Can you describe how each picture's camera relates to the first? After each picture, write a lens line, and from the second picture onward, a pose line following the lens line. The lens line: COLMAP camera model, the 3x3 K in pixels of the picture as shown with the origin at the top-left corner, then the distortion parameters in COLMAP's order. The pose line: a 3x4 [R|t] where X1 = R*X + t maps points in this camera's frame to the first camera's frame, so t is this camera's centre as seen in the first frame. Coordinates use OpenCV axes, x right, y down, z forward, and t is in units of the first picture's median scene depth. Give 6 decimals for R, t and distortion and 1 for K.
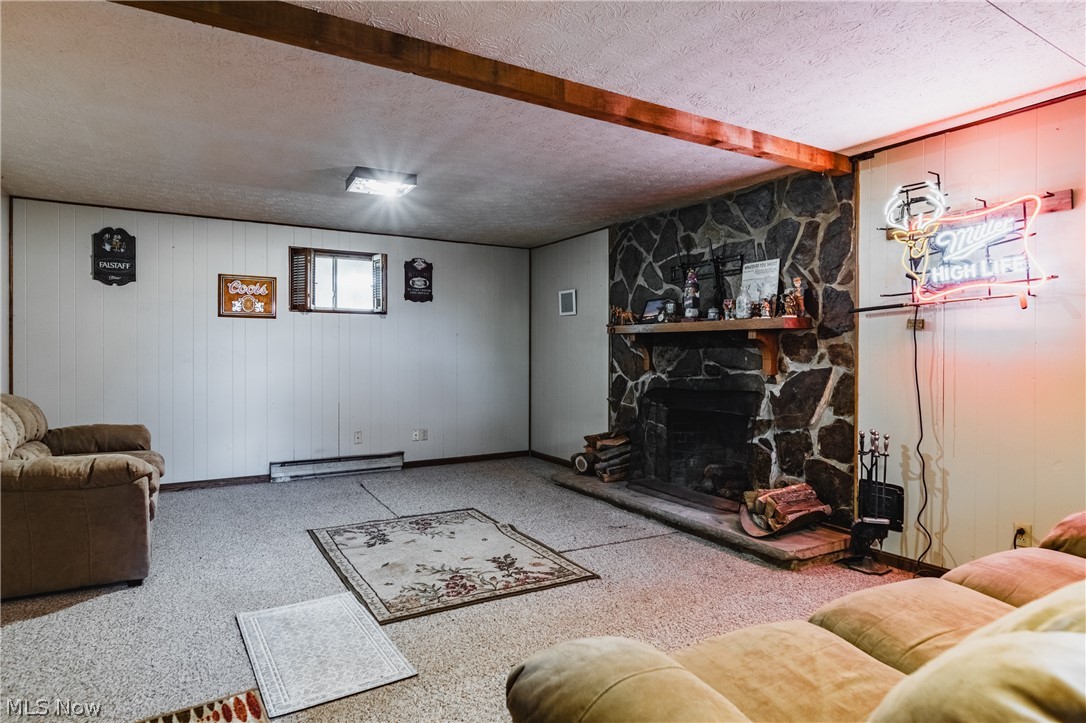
lens RADIAL K [[623.5, 0, 545.7], [0, 623.5, 357.9], [0, 0, 1]] dist [0.022715, 0.000775]
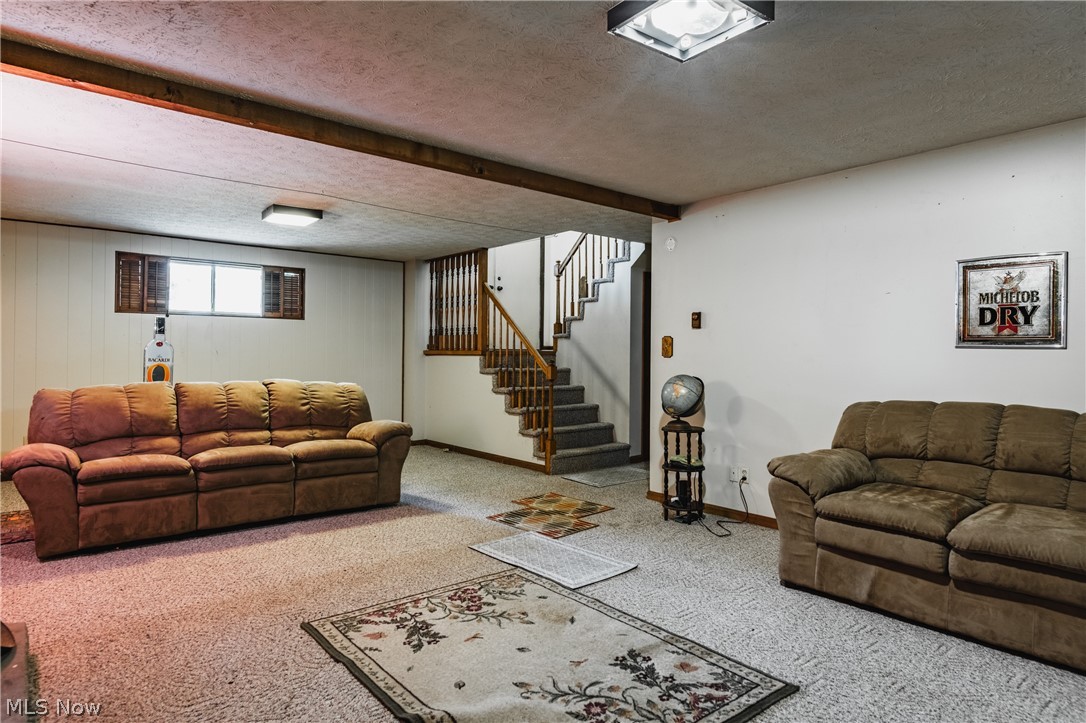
lens RADIAL K [[623.5, 0, 541.2], [0, 623.5, 356.7], [0, 0, 1]] dist [0.022715, 0.000775]
pose [[-0.988325, -0.005193, -0.152275, -0.097859], [-0.008038, 0.999804, 0.018068, -0.020495], [0.152151, 0.019081, -0.988173, 1.862107]]
